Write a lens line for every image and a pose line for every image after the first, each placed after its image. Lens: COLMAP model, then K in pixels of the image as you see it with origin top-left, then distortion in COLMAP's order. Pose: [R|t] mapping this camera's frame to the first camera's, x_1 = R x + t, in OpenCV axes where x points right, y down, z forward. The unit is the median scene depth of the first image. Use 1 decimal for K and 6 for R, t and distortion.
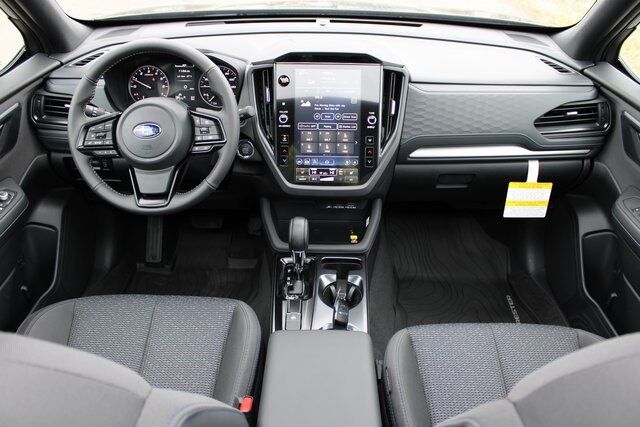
lens RADIAL K [[528.6, 0, 321.1], [0, 528.6, 213.2], [0, 0, 1]] dist [-0.128203, 0.057378]
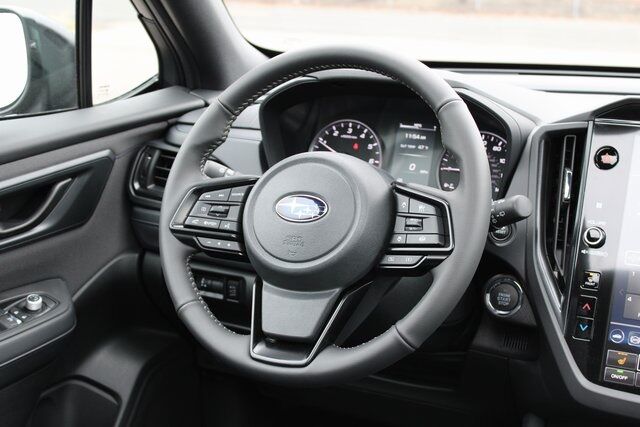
lens RADIAL K [[953.7, 0, 336.4], [0, 953.7, 218.9], [0, 0, 1]] dist [-0.032713, 0.000000]
pose [[0.912016, 0.103848, -0.396790, 0.049456], [-0.221720, 0.938709, -0.263941, 0.072017], [0.345061, 0.328695, 0.879143, 0.190028]]
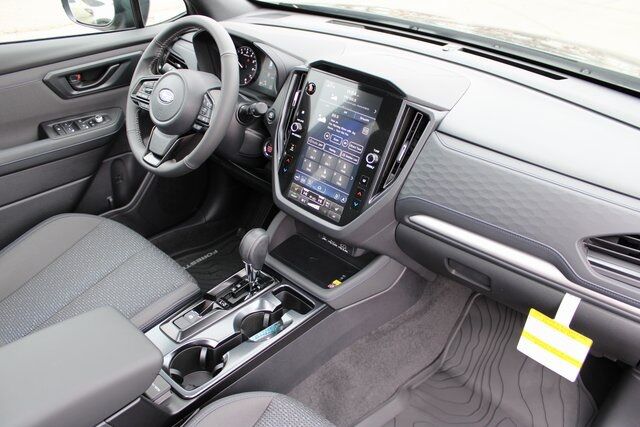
lens RADIAL K [[528.6, 0, 321.0], [0, 528.6, 216.3], [0, 0, 1]] dist [-0.128203, 0.057378]
pose [[0.747569, 0.376159, -0.547398, 0.518580], [-0.390385, 0.915627, 0.096056, -0.139142], [0.537345, 0.141887, 0.831341, 0.268015]]
